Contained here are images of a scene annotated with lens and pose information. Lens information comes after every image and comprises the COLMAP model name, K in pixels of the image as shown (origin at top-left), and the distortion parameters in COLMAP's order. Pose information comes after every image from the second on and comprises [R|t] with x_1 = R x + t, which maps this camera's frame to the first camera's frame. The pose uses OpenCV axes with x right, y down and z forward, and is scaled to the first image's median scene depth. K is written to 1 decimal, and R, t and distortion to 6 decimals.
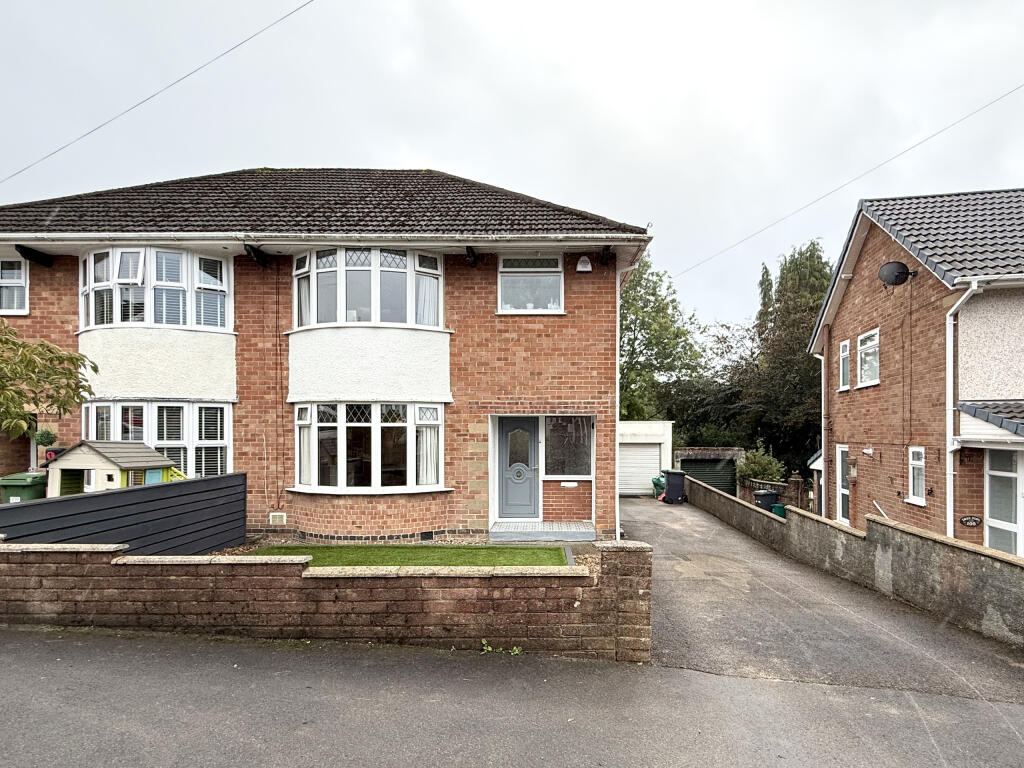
lens RADIAL K [[409.9, 0, 475.6], [0, 409.9, 407.6], [0, 0, 1]] dist [-0.000496, 0.000168]
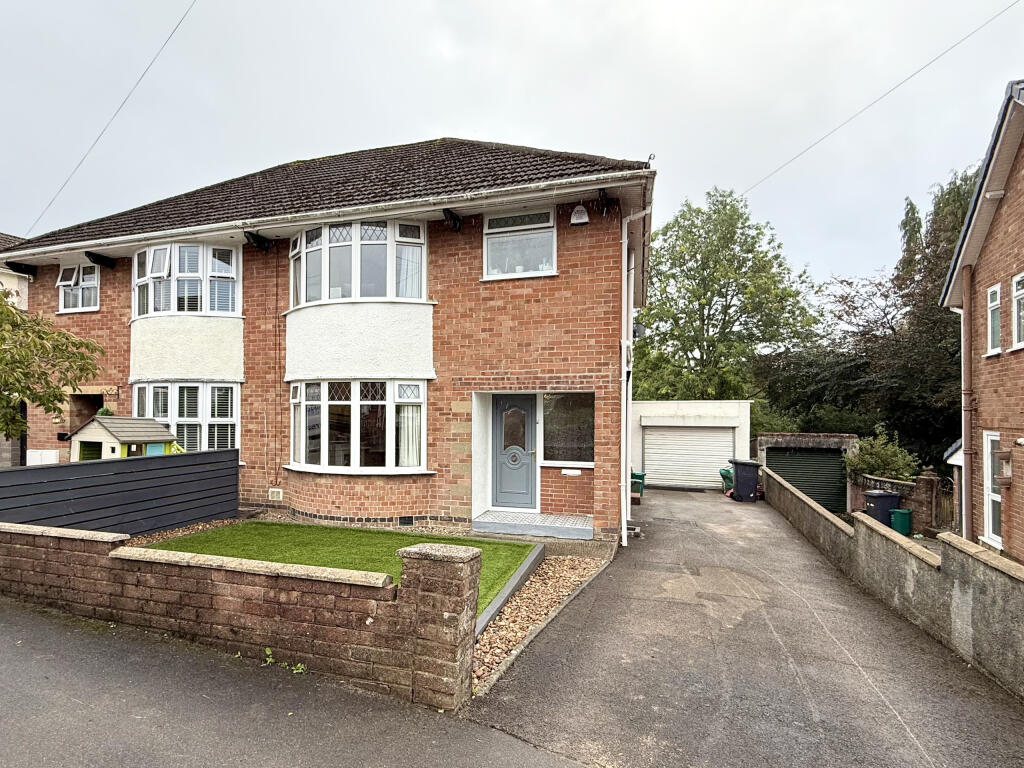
lens RADIAL K [[409.9, 0, 512.6], [0, 409.9, 389.5], [0, 0, 1]] dist [-0.000496, 0.000168]
pose [[0.970503, -0.010375, -0.240865, 0.343646], [0.009272, 0.999941, -0.005714, 0.018746], [0.240910, 0.003313, 0.970542, 0.142851]]
